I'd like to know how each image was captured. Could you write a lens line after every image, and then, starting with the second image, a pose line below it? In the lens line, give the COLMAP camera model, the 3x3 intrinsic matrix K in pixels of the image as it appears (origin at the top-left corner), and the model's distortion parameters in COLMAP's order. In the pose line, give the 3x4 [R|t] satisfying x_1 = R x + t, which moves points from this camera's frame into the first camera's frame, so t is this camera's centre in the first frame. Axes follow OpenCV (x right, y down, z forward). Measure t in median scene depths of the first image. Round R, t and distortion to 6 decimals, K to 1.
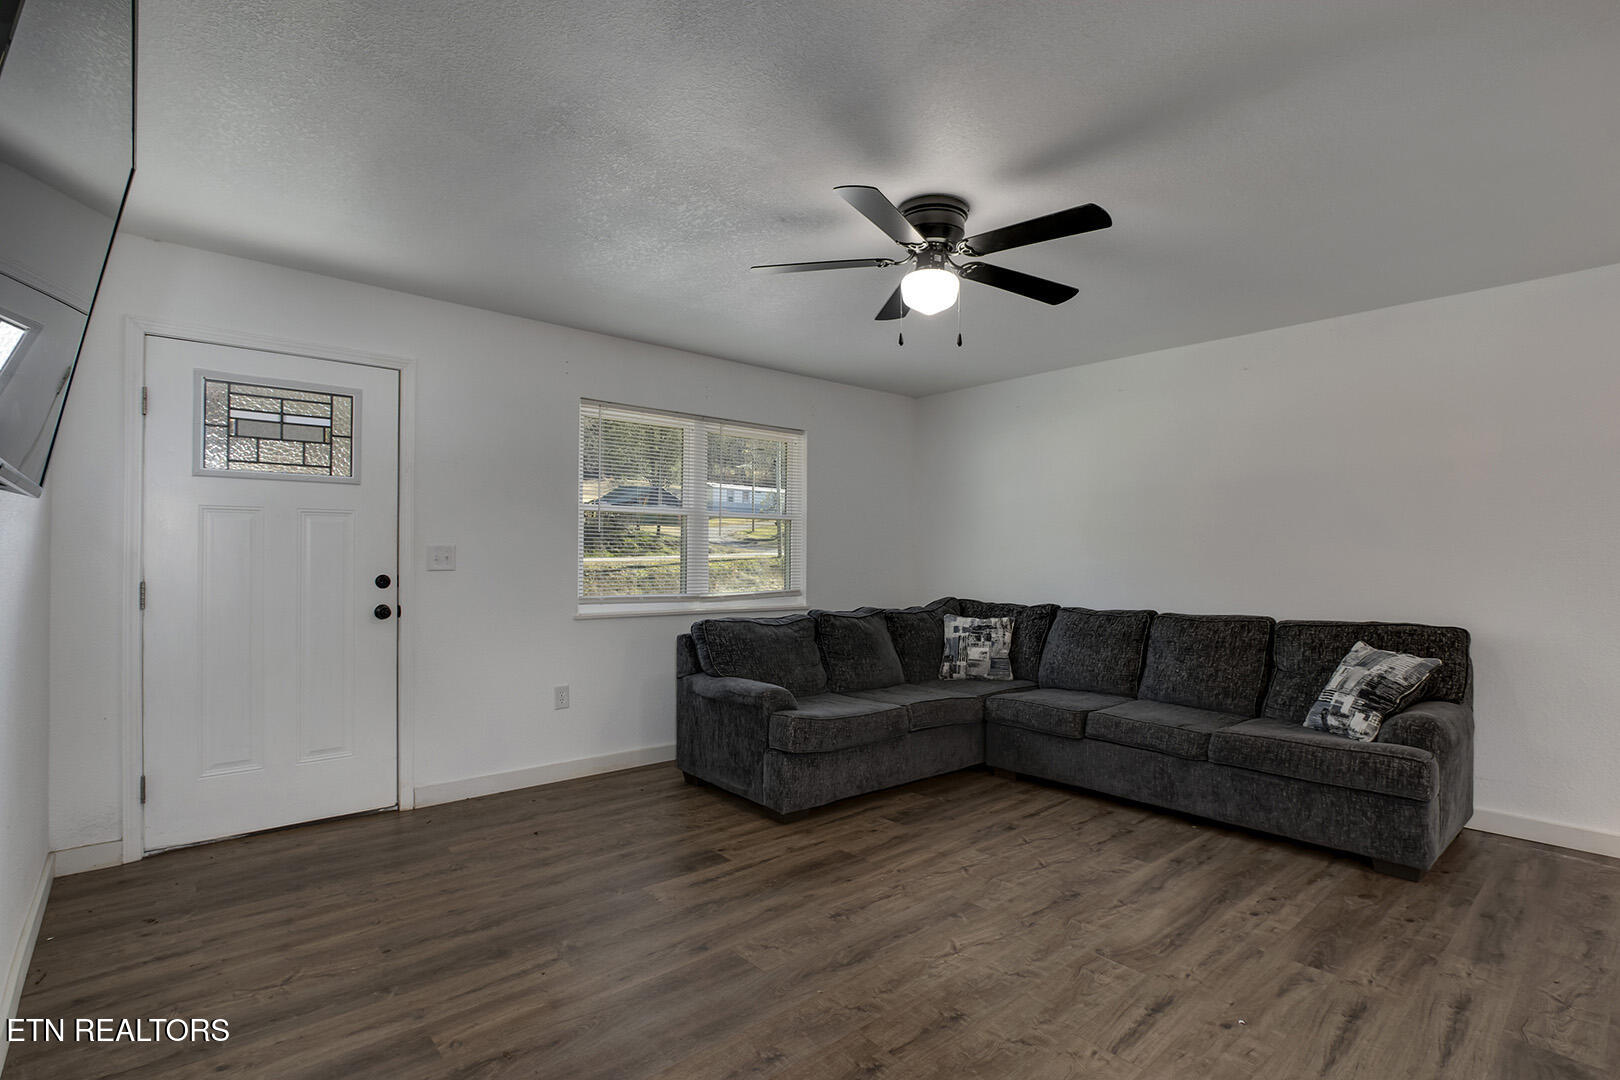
lens RADIAL K [[774.3, 0, 809.1], [0, 774.3, 549.1], [0, 0, 1]] dist [-0.025452, 0.000548]
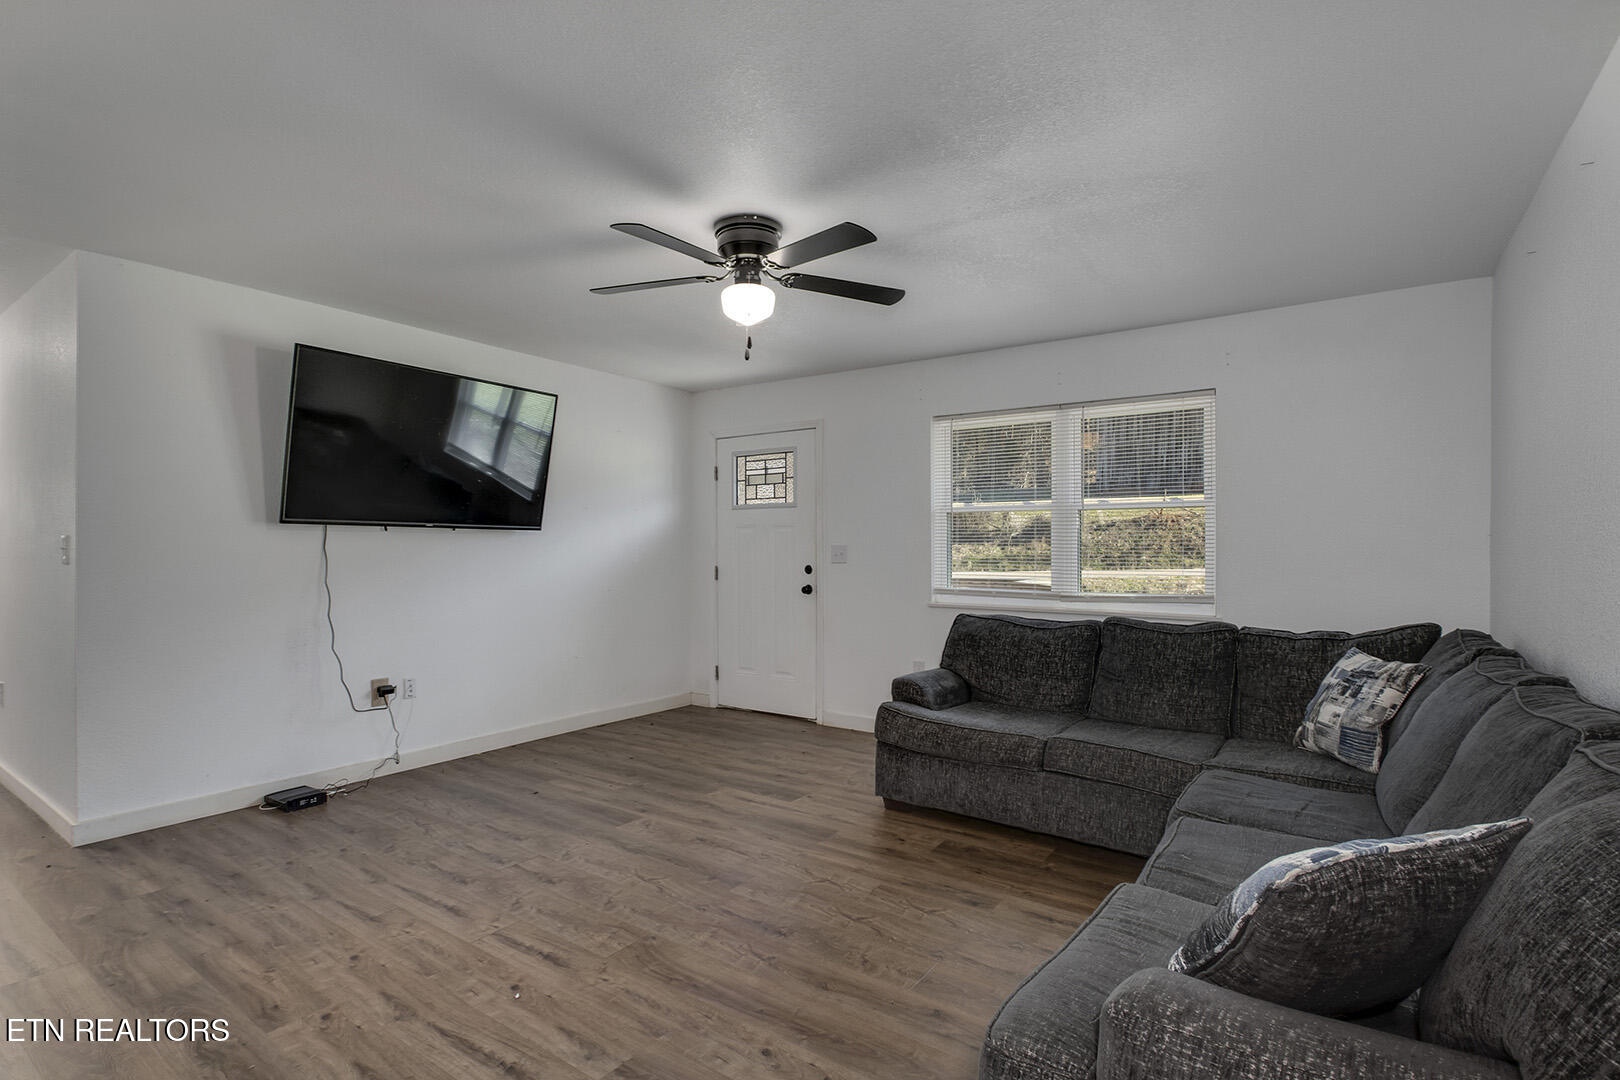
lens RADIAL K [[774.3, 0, 809.1], [0, 774.3, 549.1], [0, 0, 1]] dist [-0.025452, 0.000548]
pose [[0.240912, -0.007228, -0.970520, 1.060150], [0.006047, 0.999964, -0.005946, 0.012870], [0.970528, -0.004436, 0.240947, 0.716387]]
